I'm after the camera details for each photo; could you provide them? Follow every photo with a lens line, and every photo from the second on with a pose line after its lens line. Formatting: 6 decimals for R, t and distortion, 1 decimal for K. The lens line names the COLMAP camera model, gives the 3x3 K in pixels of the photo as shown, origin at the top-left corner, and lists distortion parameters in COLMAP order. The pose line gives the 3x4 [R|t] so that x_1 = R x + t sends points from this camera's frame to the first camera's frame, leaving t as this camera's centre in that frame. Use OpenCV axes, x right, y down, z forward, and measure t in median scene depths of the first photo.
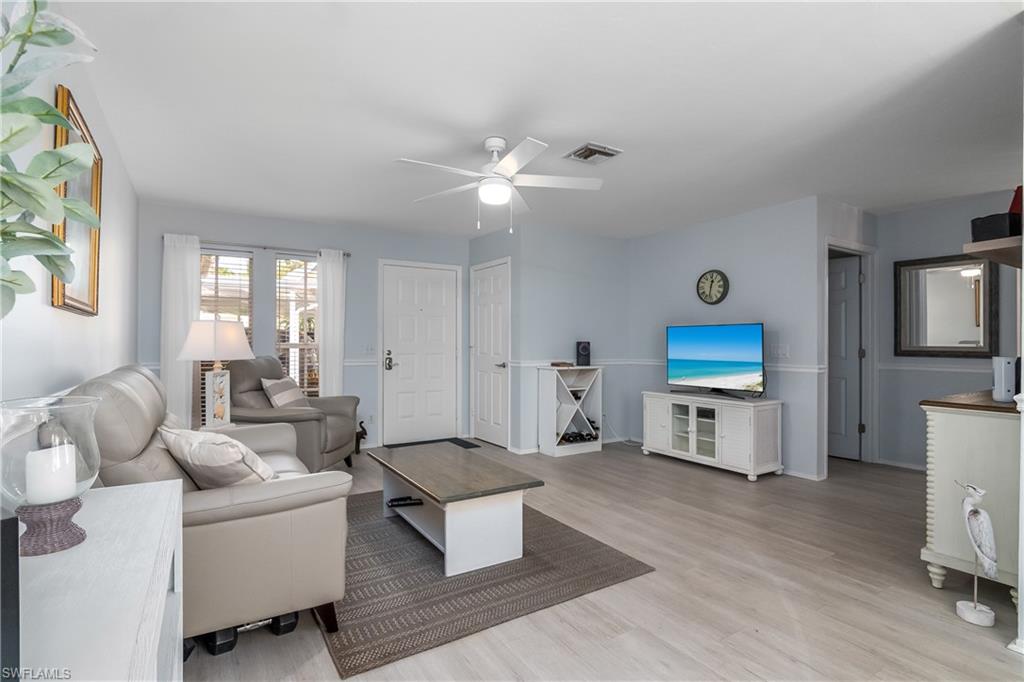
lens RADIAL K [[508.3, 0, 511.9], [0, 508.3, 337.8], [0, 0, 1]] dist [-0.004703, -0.000183]
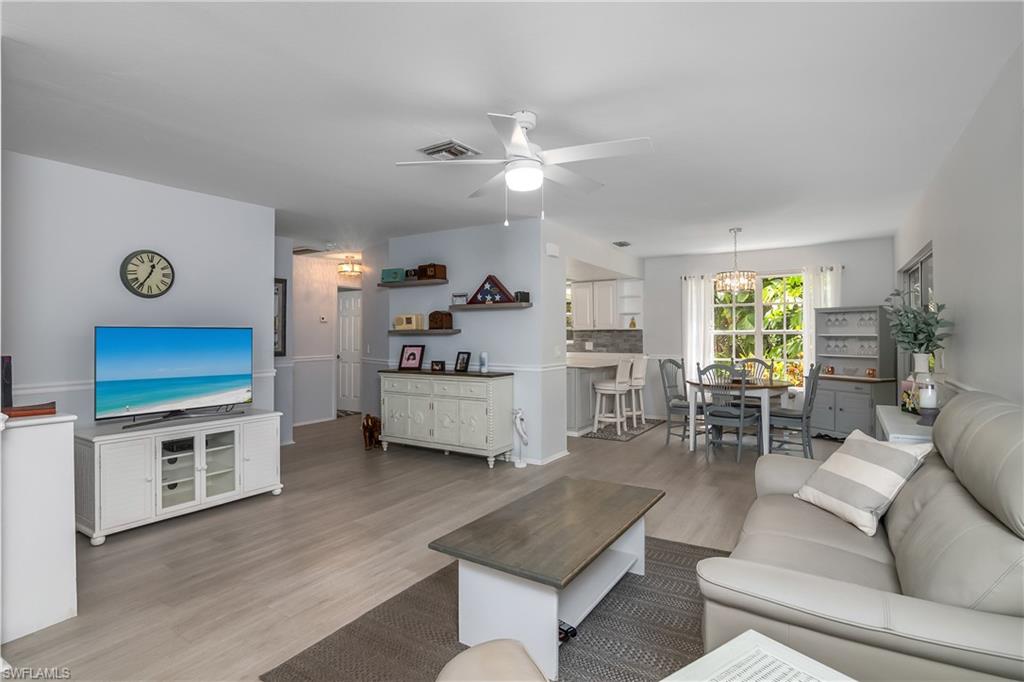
lens RADIAL K [[508.3, 0, 507.2], [0, 508.3, 336.5], [0, 0, 1]] dist [-0.004703, -0.000183]
pose [[-0.412913, 0.000149, 0.910770, -0.509806], [-0.001603, 0.999998, -0.000891, -0.011671], [-0.910769, -0.001828, -0.412912, 0.895817]]
